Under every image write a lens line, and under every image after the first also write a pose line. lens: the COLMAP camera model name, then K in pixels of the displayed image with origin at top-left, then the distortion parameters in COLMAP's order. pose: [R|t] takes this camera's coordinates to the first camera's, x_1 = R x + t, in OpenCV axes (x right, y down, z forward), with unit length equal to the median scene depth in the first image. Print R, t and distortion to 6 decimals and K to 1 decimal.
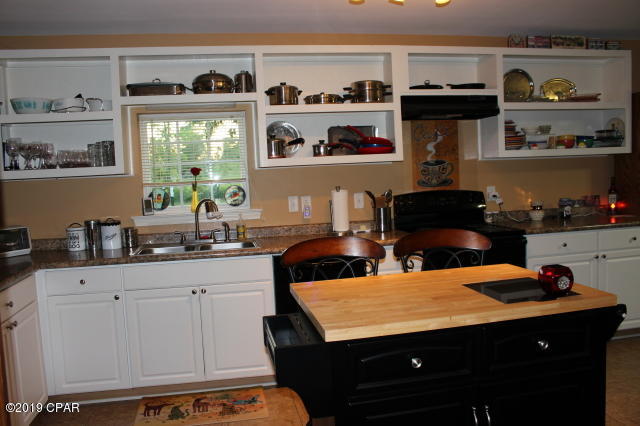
lens RADIAL K [[526.6, 0, 317.8], [0, 526.6, 215.4], [0, 0, 1]] dist [-0.154474, 0.117737]
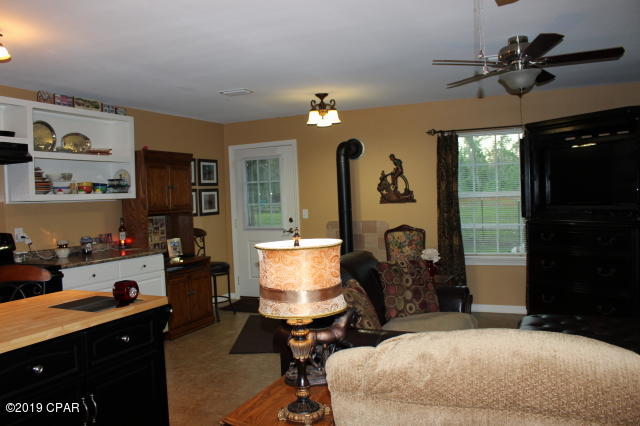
lens RADIAL K [[526.6, 0, 321.6], [0, 526.6, 214.9], [0, 0, 1]] dist [-0.154474, 0.117737]
pose [[0.570486, -0.002162, 0.821304, -0.170445], [0.074420, 0.996019, -0.049071, 0.014458], [-0.817928, 0.089115, 0.568376, -0.101477]]
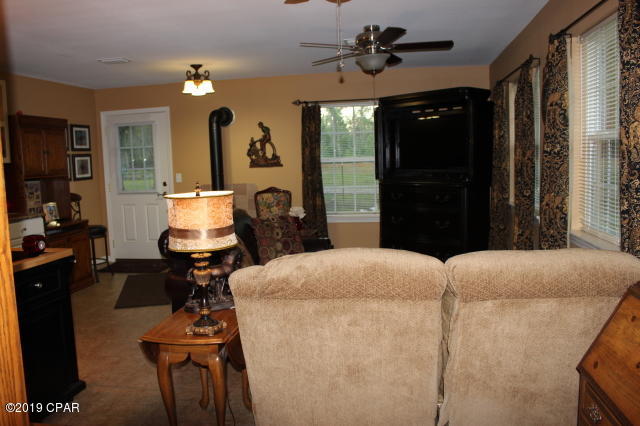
lens RADIAL K [[526.6, 0, 321.1], [0, 526.6, 216.3], [0, 0, 1]] dist [-0.154474, 0.117737]
pose [[0.341996, -0.065692, 0.937402, -0.306689], [0.088176, 0.995396, 0.037587, 0.029996], [-0.935555, 0.069802, 0.346214, -0.148463]]
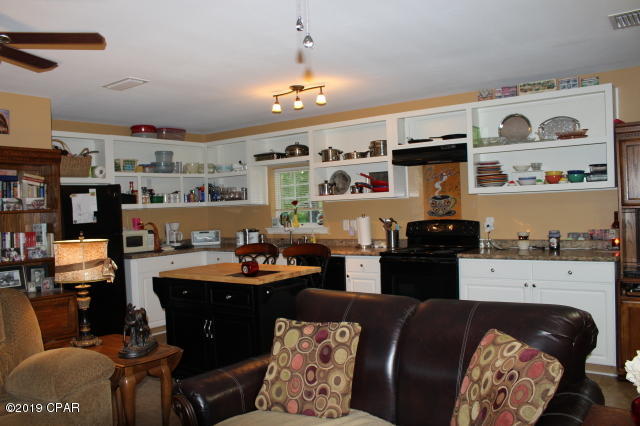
lens RADIAL K [[526.6, 0, 321.1], [0, 526.6, 211.2], [0, 0, 1]] dist [-0.154474, 0.117737]
pose [[0.678813, 0.025975, -0.733852, 0.987289], [-0.053093, 0.998495, -0.013769, -0.035678], [0.732389, 0.048309, 0.679170, -0.074712]]
